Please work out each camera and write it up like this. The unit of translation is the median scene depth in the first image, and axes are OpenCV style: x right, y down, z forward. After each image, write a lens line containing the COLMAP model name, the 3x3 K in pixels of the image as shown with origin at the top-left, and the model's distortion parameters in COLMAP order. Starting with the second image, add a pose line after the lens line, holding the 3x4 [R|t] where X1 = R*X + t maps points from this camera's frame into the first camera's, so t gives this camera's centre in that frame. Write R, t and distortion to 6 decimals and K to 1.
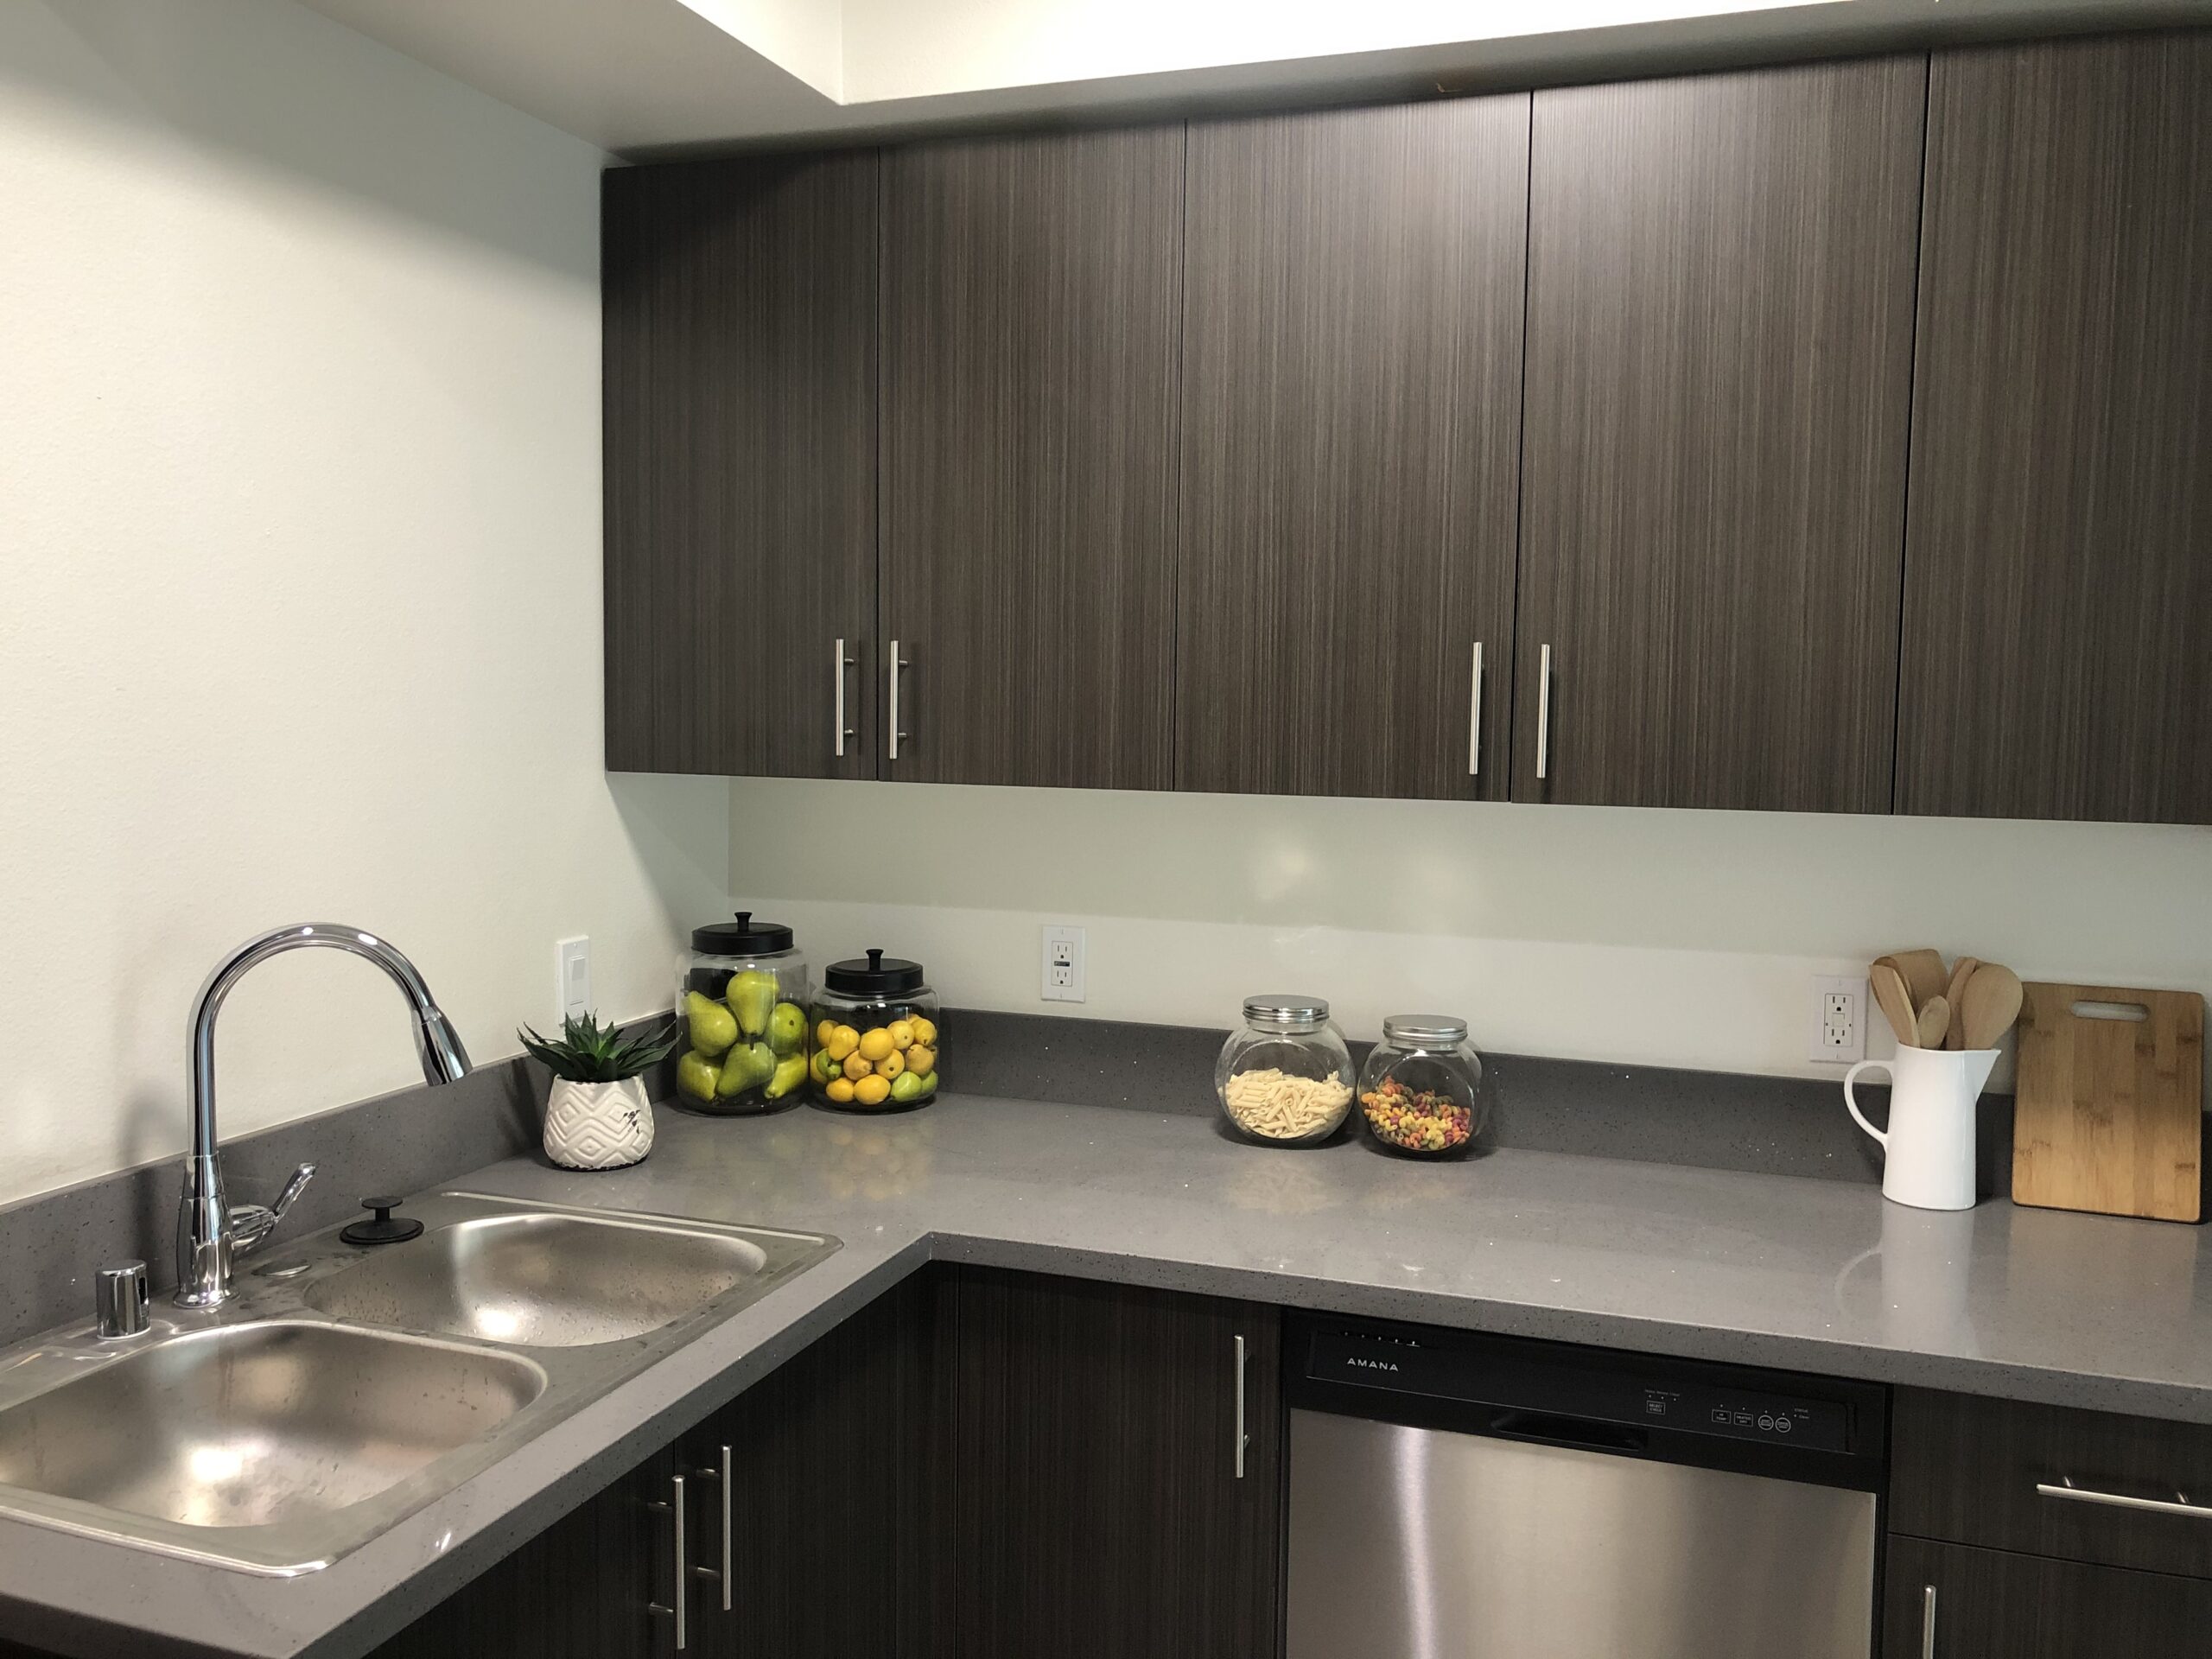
lens RADIAL K [[1764.5, 0, 1106.0], [0, 1764.5, 829.5], [0, 0, 1]] dist [0.028395, -0.008730]
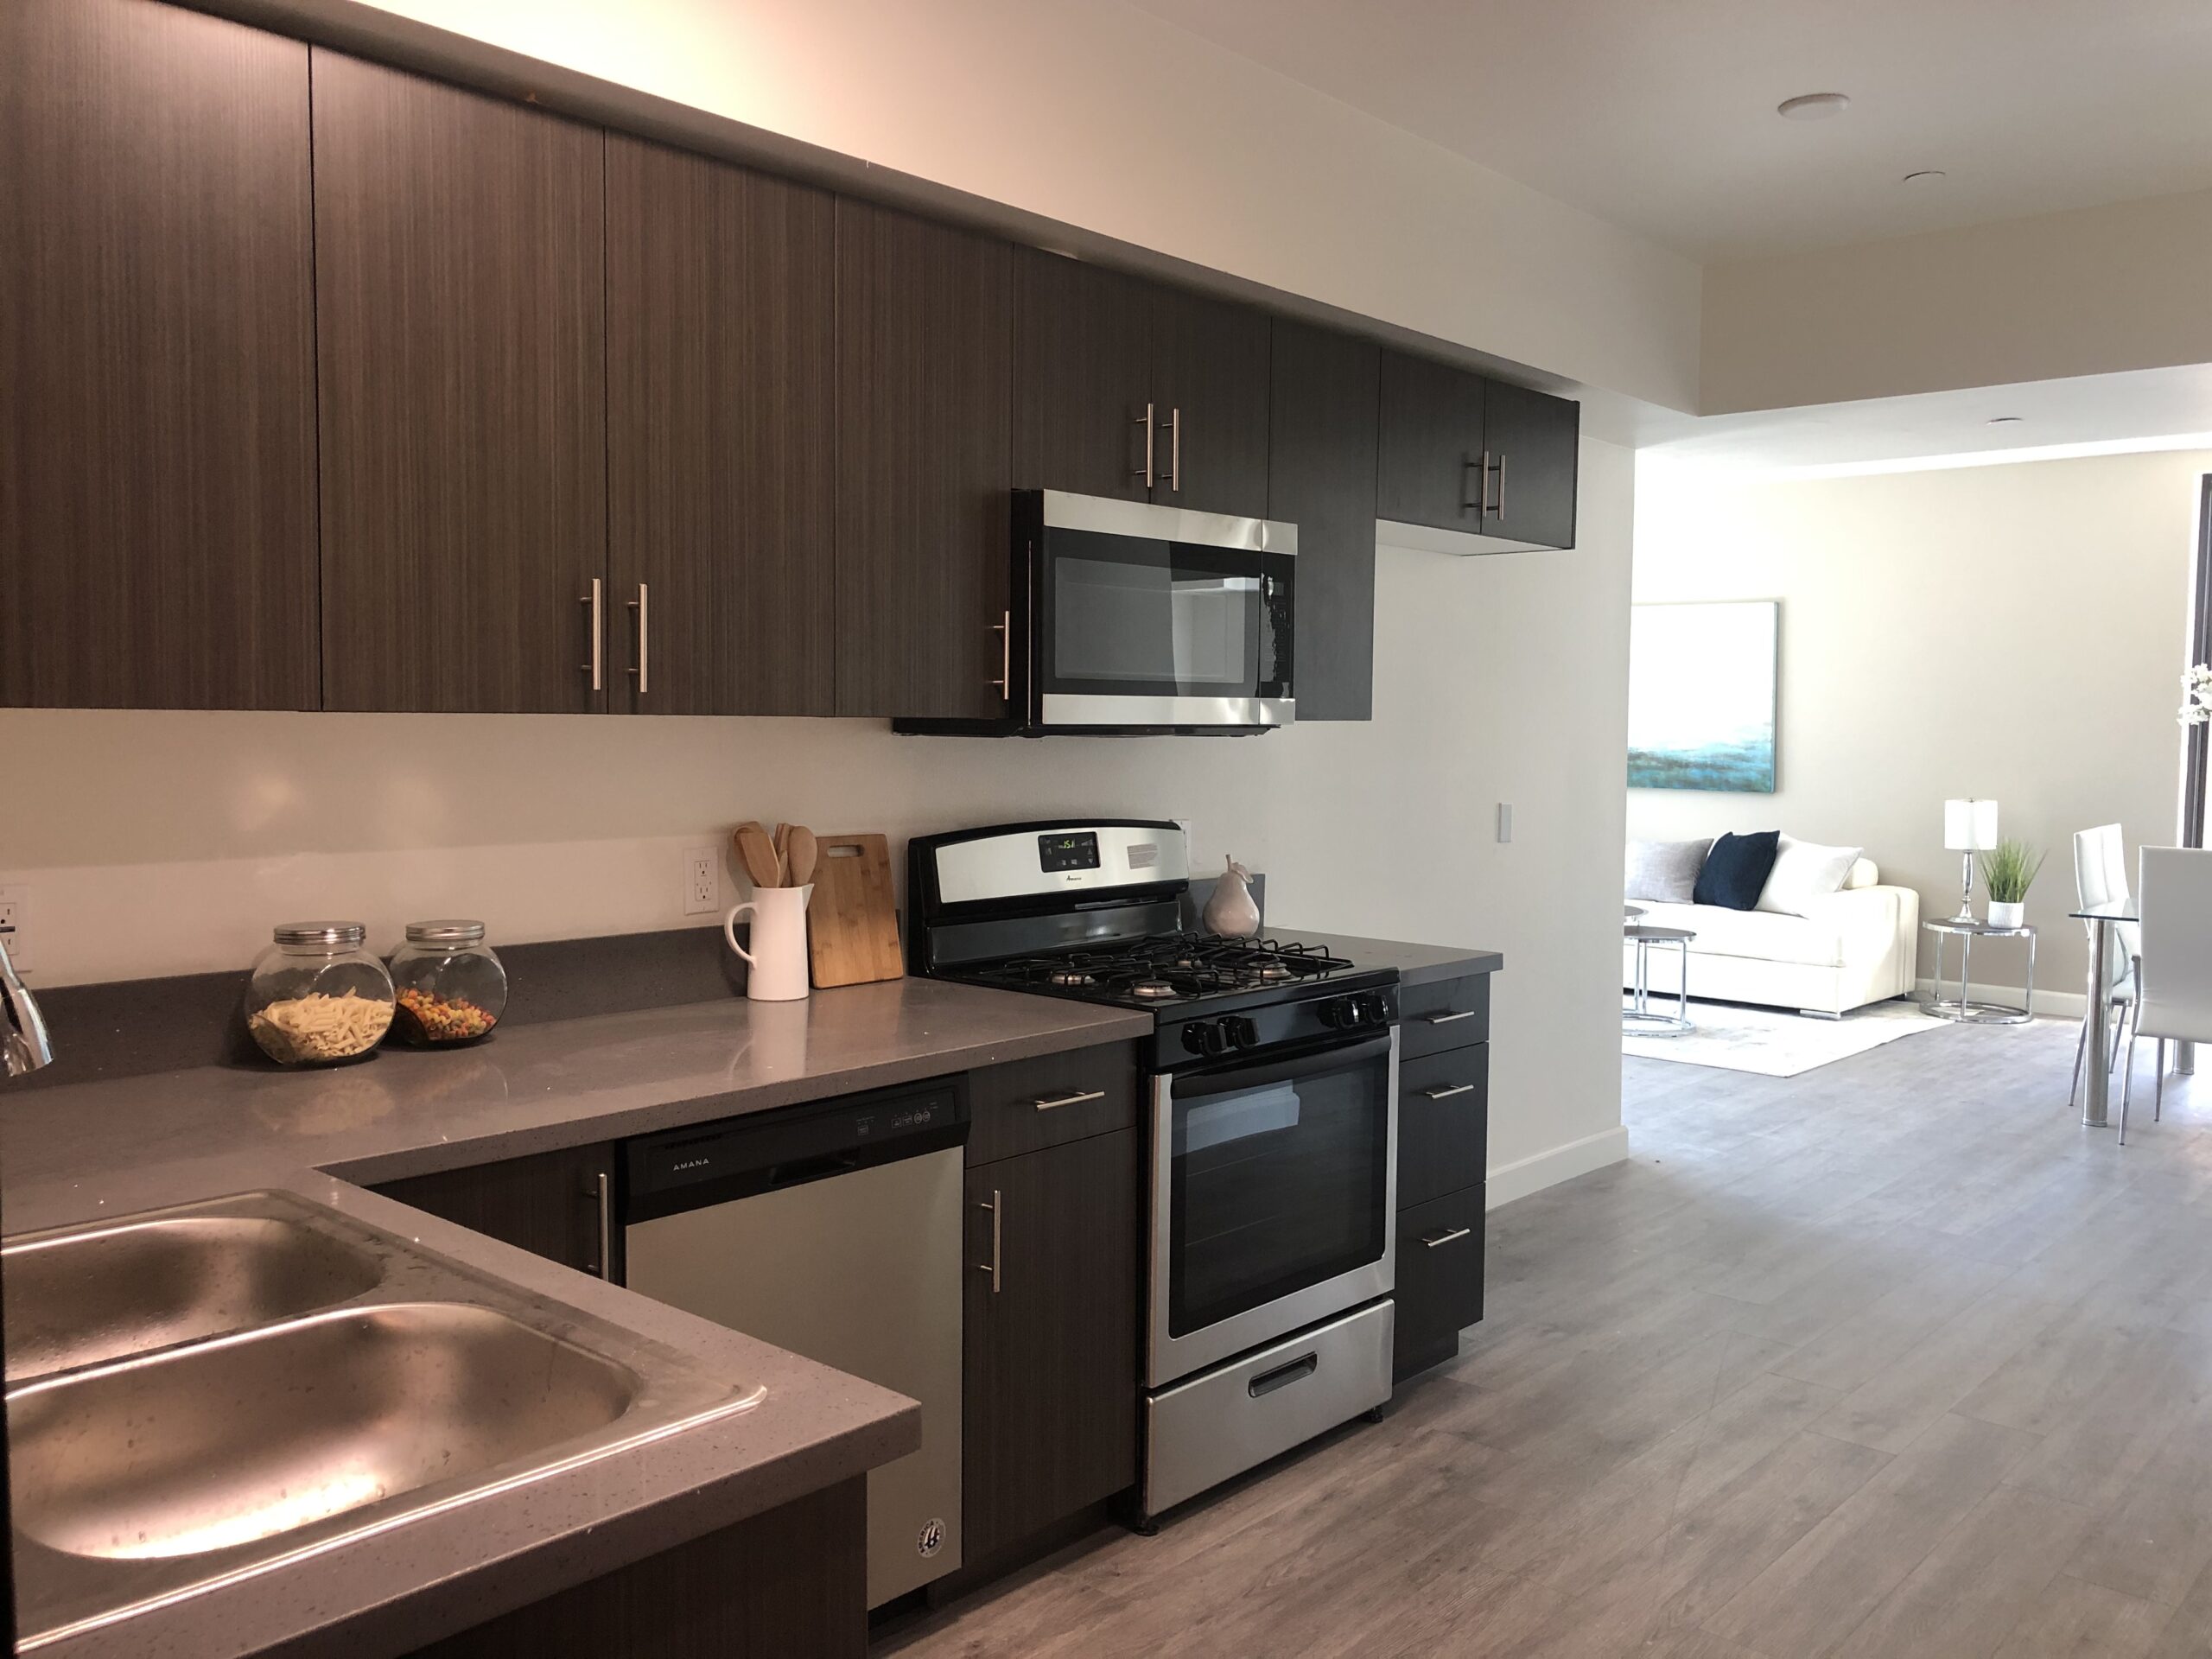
lens RADIAL K [[1819.4, 0, 1106.0], [0, 1819.4, 829.5], [0, 0, 1]] dist [-0.000373, -0.000422]
pose [[0.384251, -0.069732, 0.920591, -0.757373], [0.063724, 0.996769, 0.048904, 0.022887], [-0.921027, 0.039873, 0.387453, 0.203252]]
